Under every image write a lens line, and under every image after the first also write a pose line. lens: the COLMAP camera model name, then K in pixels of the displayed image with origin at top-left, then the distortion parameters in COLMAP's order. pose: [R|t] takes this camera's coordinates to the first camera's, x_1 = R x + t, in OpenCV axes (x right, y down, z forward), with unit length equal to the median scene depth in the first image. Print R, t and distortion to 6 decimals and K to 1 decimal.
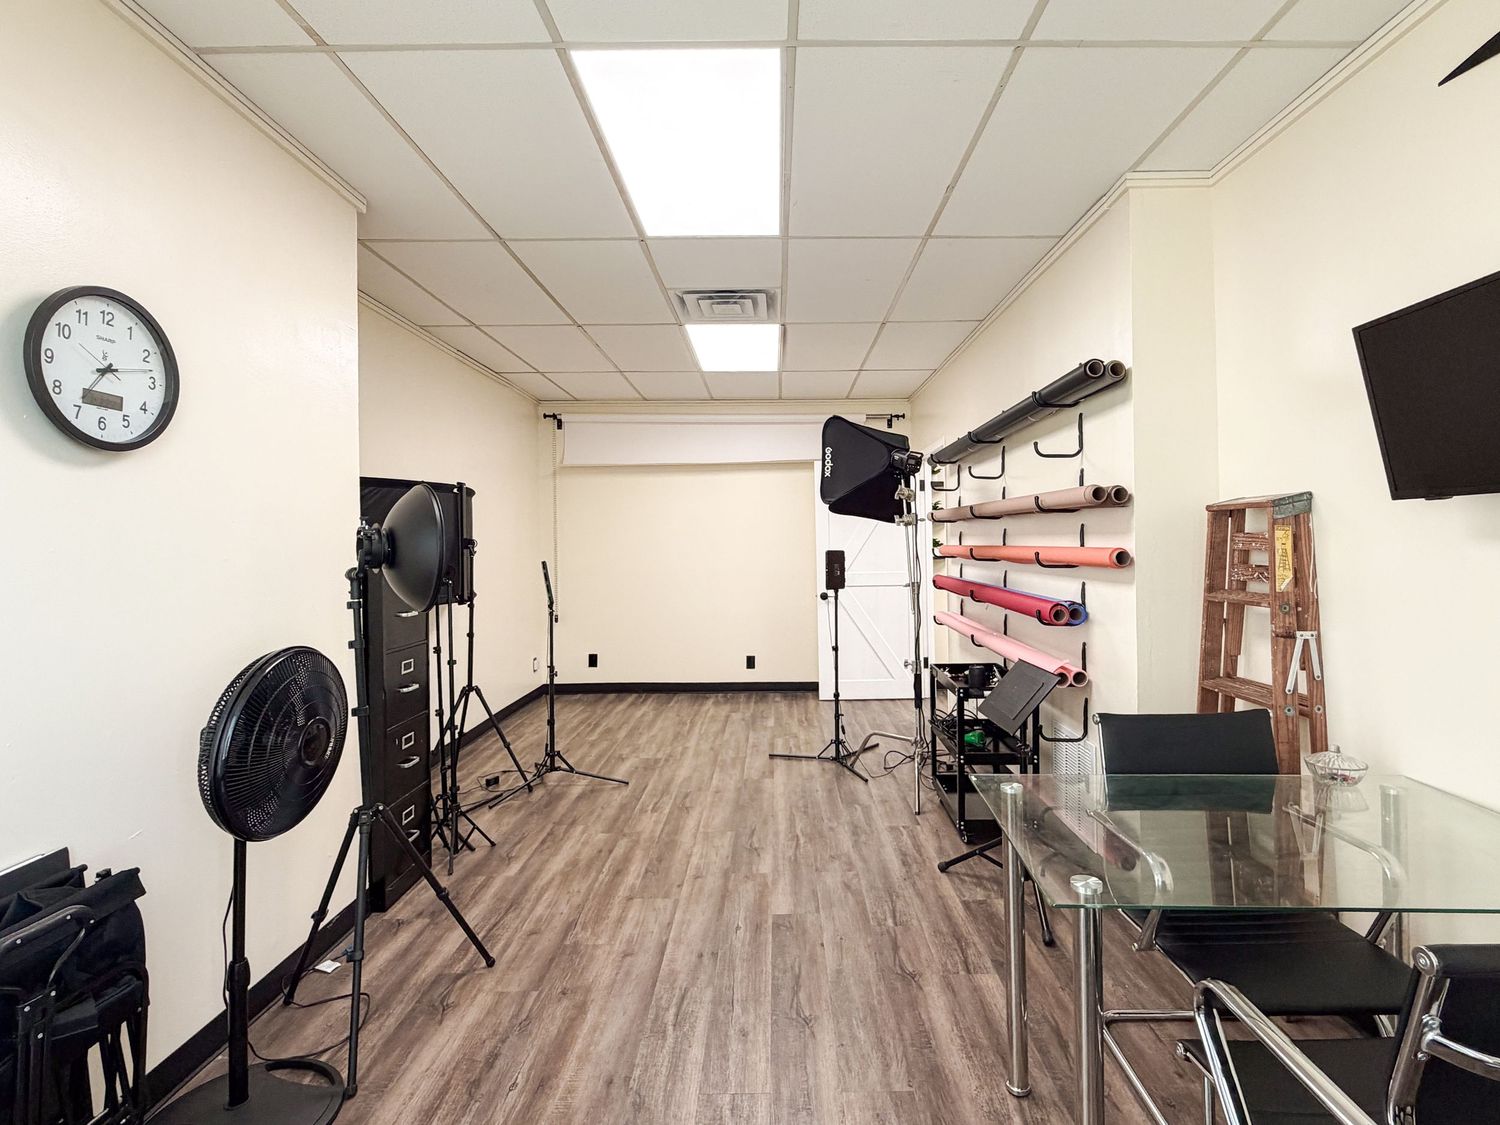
lens RADIAL K [[664.4, 0, 755.6], [0, 664.4, 558.2], [0, 0, 1]] dist [0.001749, -0.000782]
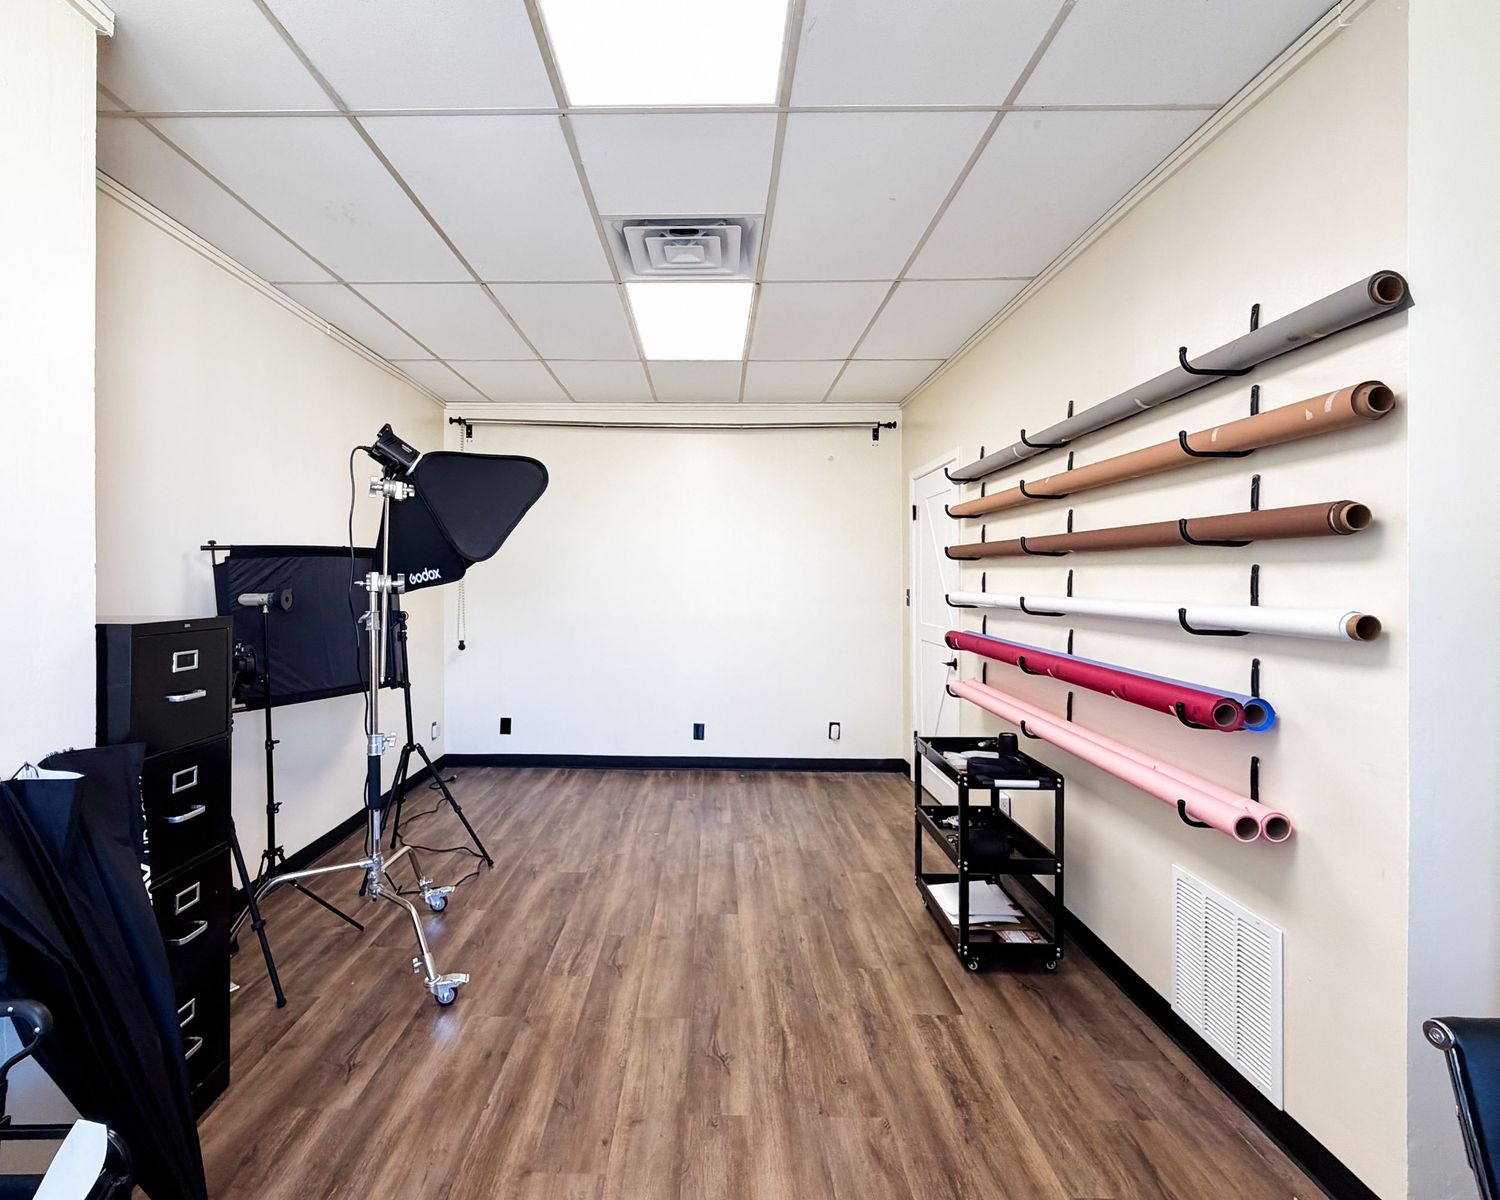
lens RADIAL K [[686.6, 0, 636.1], [0, 686.6, 666.3], [0, 0, 1]] dist [0.009582, 0.000174]
pose [[0.996588, 0.026360, -0.078210, -0.035312], [-0.018010, 0.994244, 0.105615, -0.016352], [0.080544, -0.103846, 0.991327, 0.301159]]
